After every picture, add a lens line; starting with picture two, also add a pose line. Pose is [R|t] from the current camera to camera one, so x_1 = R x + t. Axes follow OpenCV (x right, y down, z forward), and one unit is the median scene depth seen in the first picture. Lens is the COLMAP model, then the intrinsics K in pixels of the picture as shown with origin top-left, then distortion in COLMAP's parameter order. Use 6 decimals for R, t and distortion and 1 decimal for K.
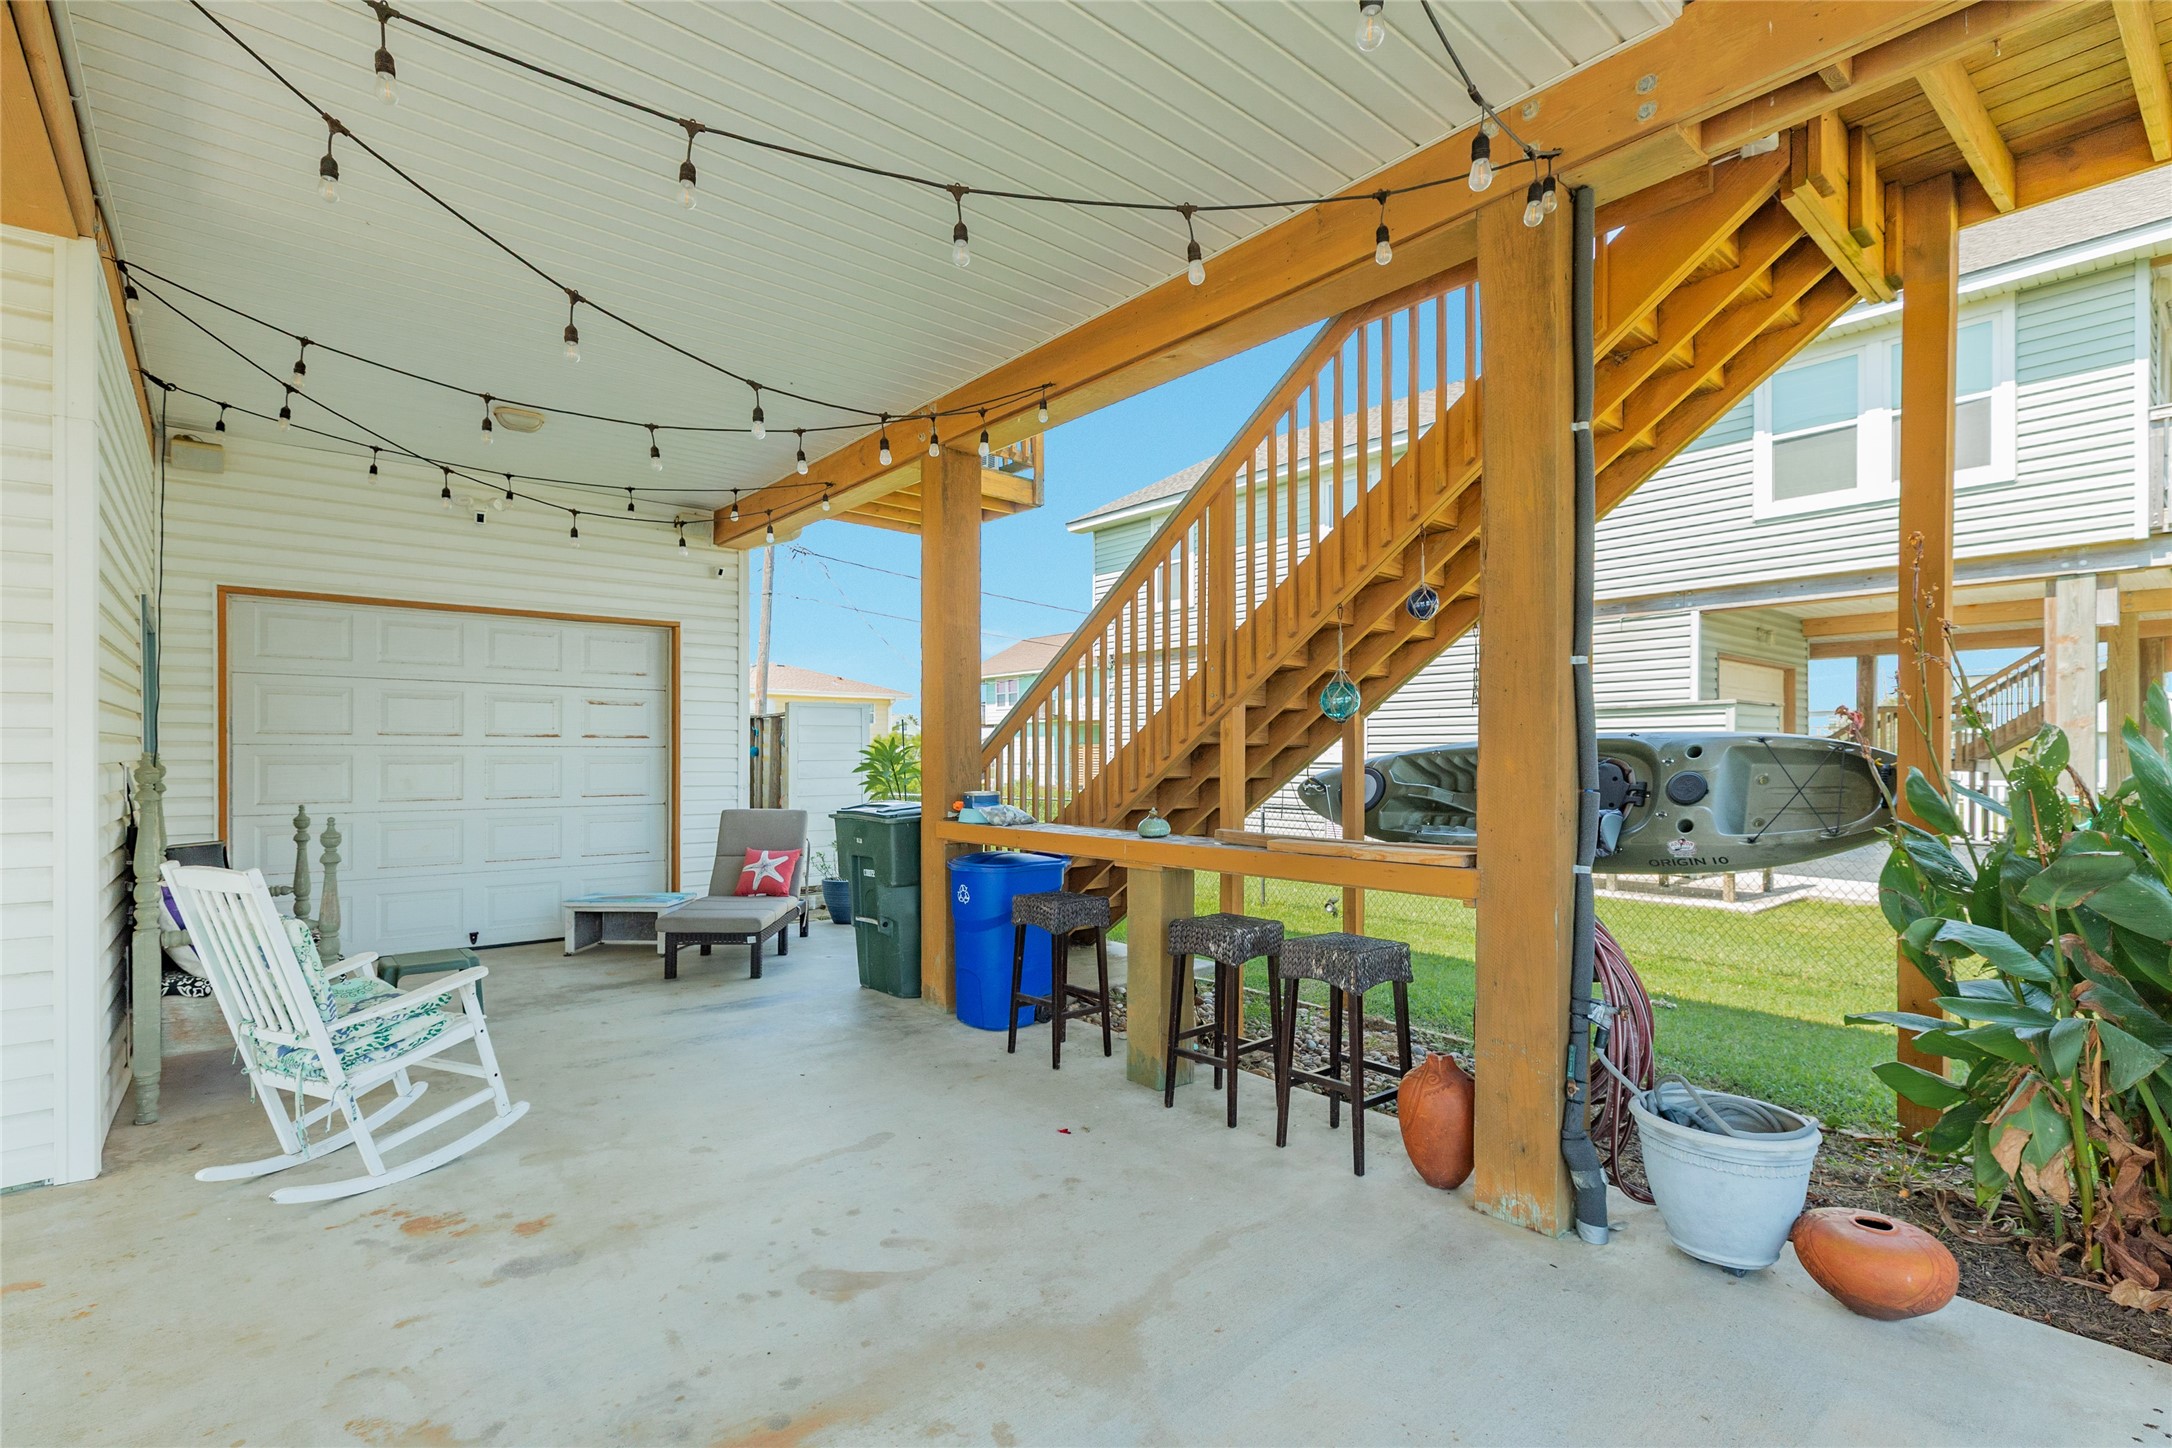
lens RADIAL K [[984.8, 0, 1019.0], [0, 984.8, 754.9], [0, 0, 1]] dist [0.005123, 0.000337]
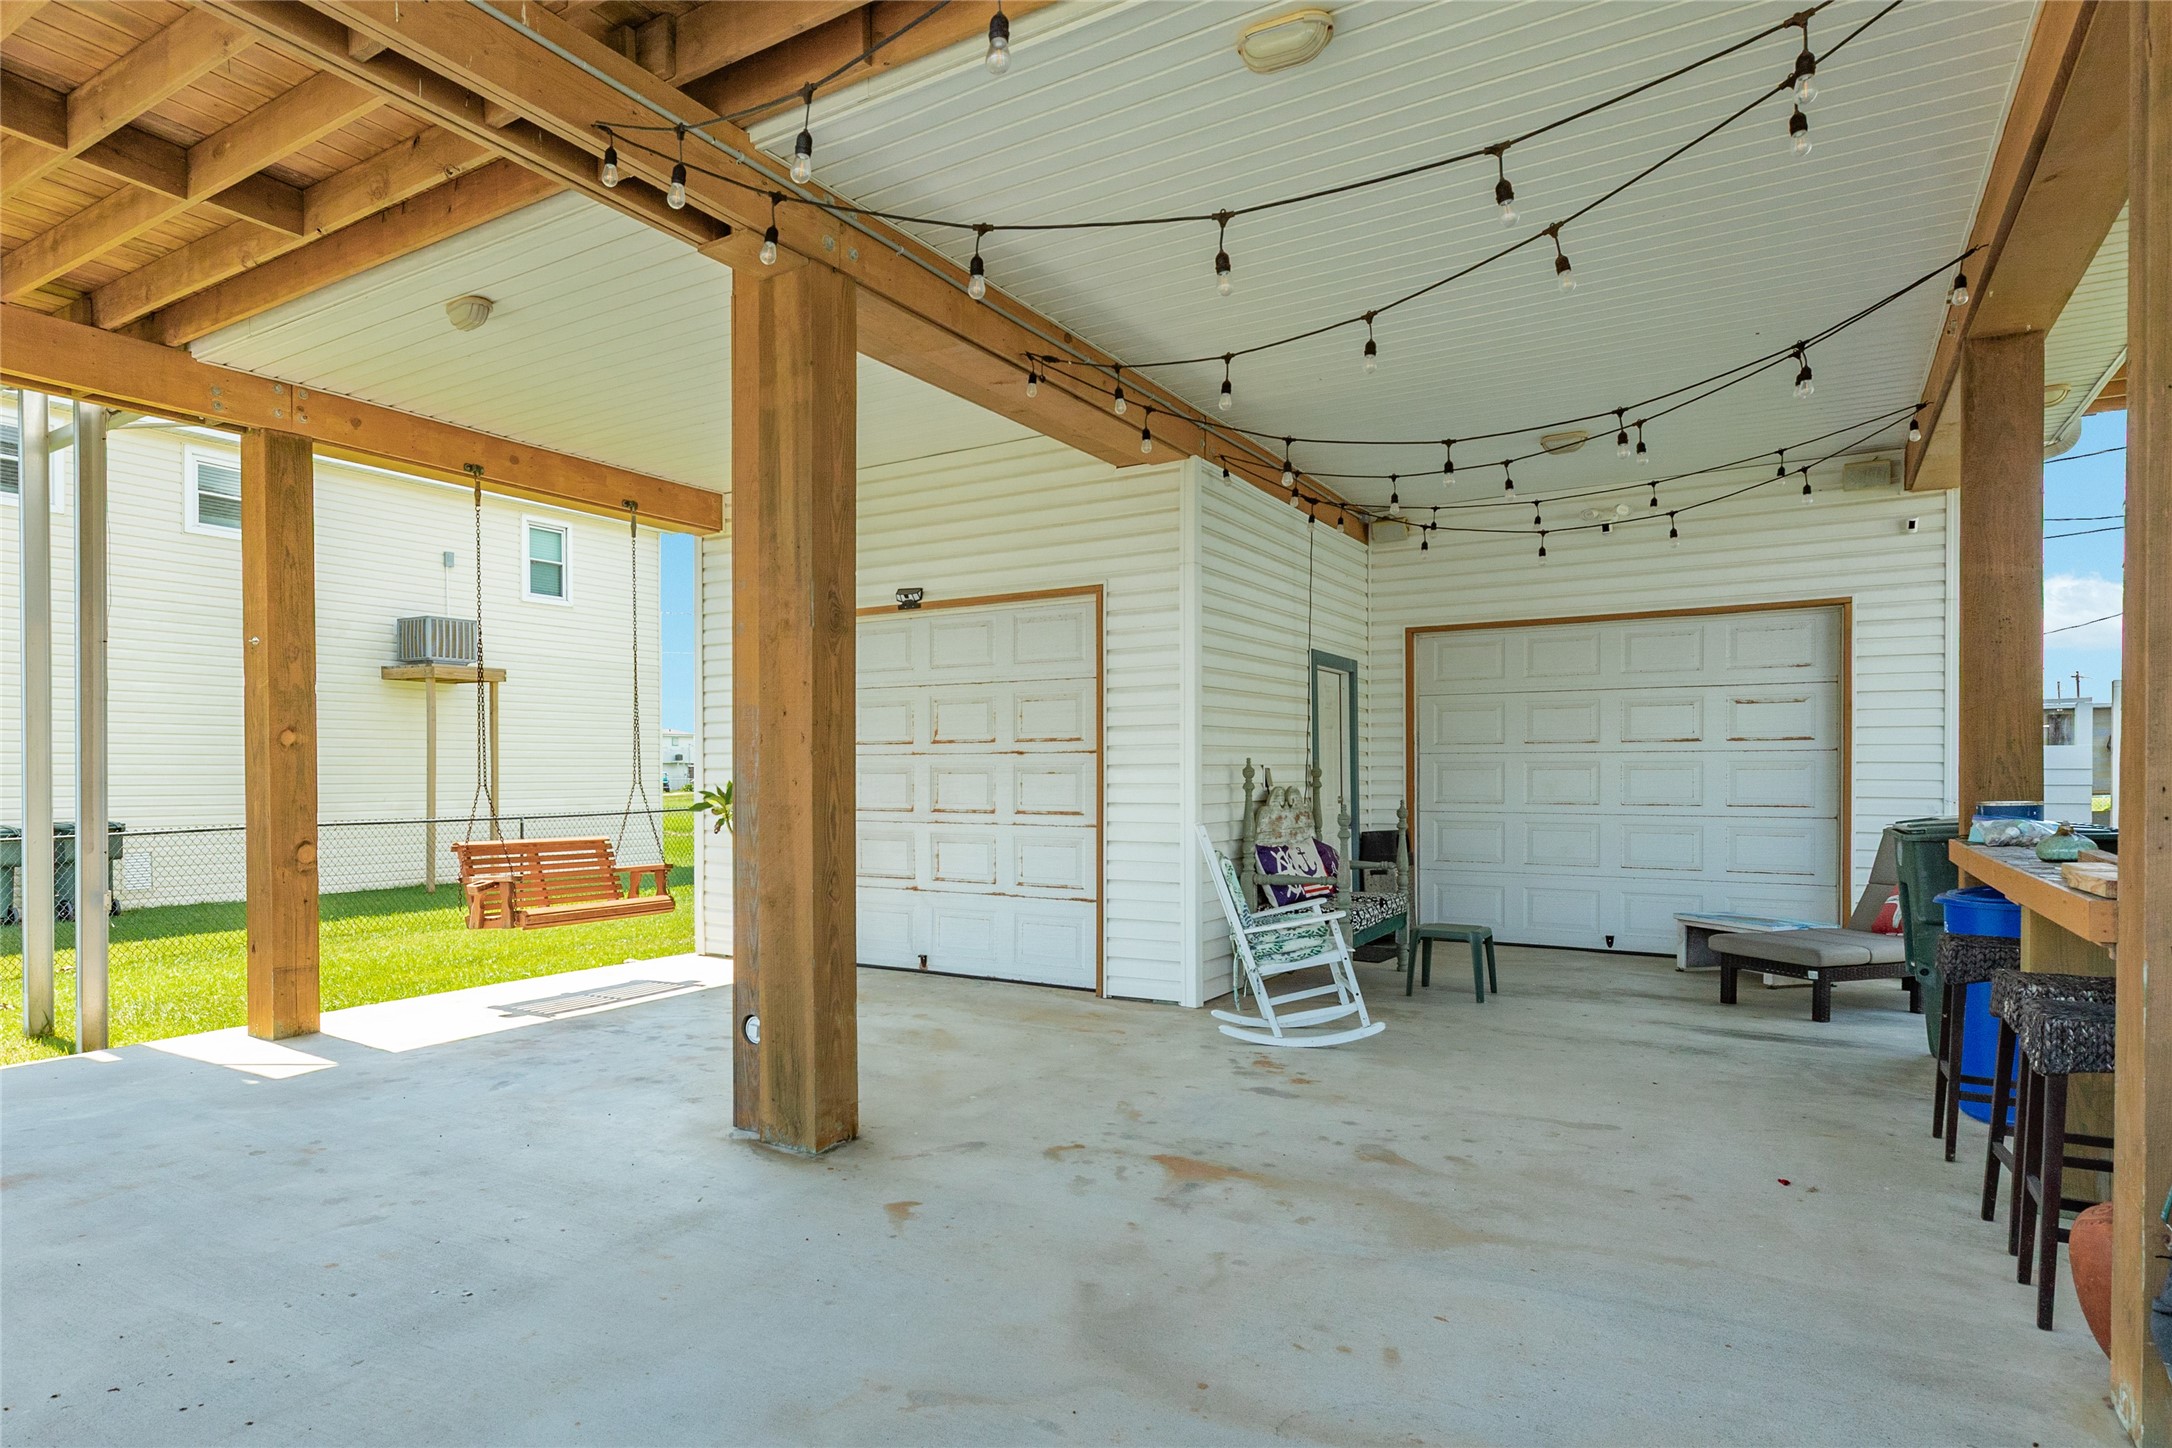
lens RADIAL K [[1231.3, 0, 1016.4], [0, 1231.3, 781.7], [0, 0, 1]] dist [-0.001363, -0.000192]
pose [[0.332666, 0.005325, -0.943030, 0.509835], [0.003543, 0.999970, 0.006896, 0.012478], [0.943038, -0.005635, 0.332637, 0.004283]]
